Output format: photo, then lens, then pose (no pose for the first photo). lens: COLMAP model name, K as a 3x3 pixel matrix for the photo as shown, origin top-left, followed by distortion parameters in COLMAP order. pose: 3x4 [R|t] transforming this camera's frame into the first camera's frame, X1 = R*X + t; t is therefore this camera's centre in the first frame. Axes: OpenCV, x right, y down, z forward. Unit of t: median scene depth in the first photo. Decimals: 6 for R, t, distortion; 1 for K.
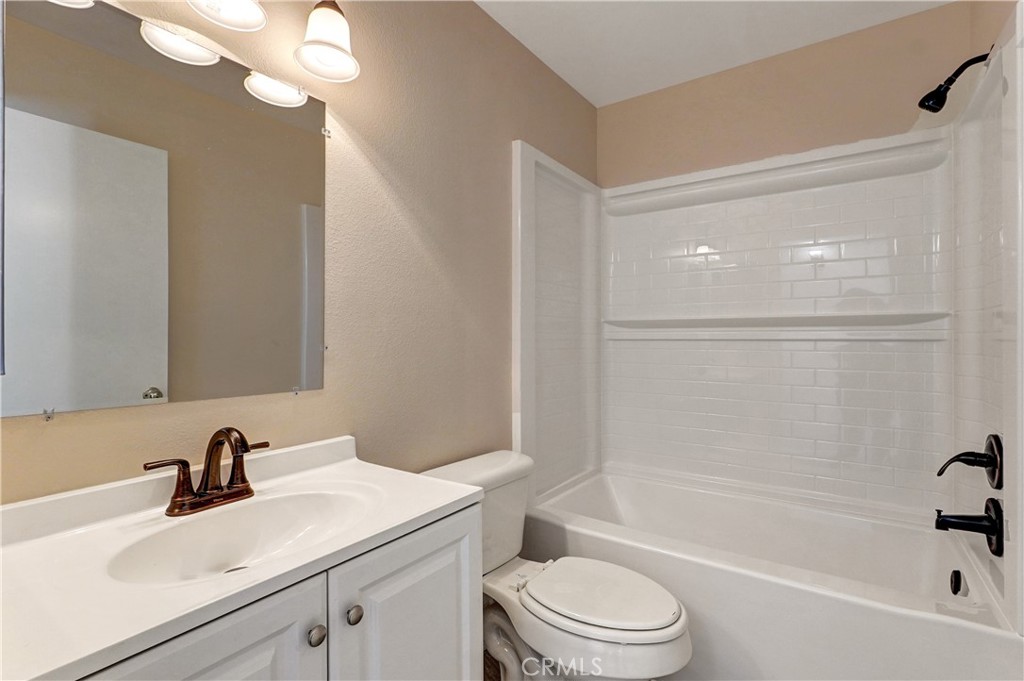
lens RADIAL K [[473.9, 0, 509.4], [0, 473.9, 339.5], [0, 0, 1]] dist [-0.014684, 0.003108]
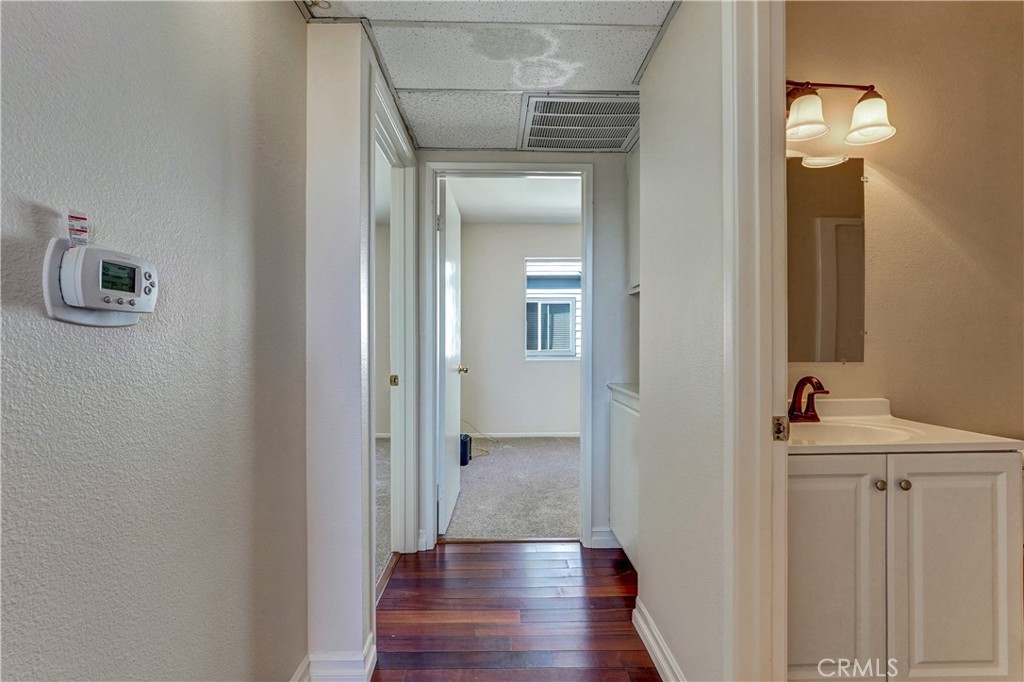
lens RADIAL K [[473.9, 0, 505.7], [0, 473.9, 347.1], [0, 0, 1]] dist [-0.014684, 0.003108]
pose [[0.590065, 0.003799, -0.807346, 0.138621], [0.005040, 0.999952, 0.008389, 0.052972], [0.807340, -0.009019, 0.590018, -0.865538]]
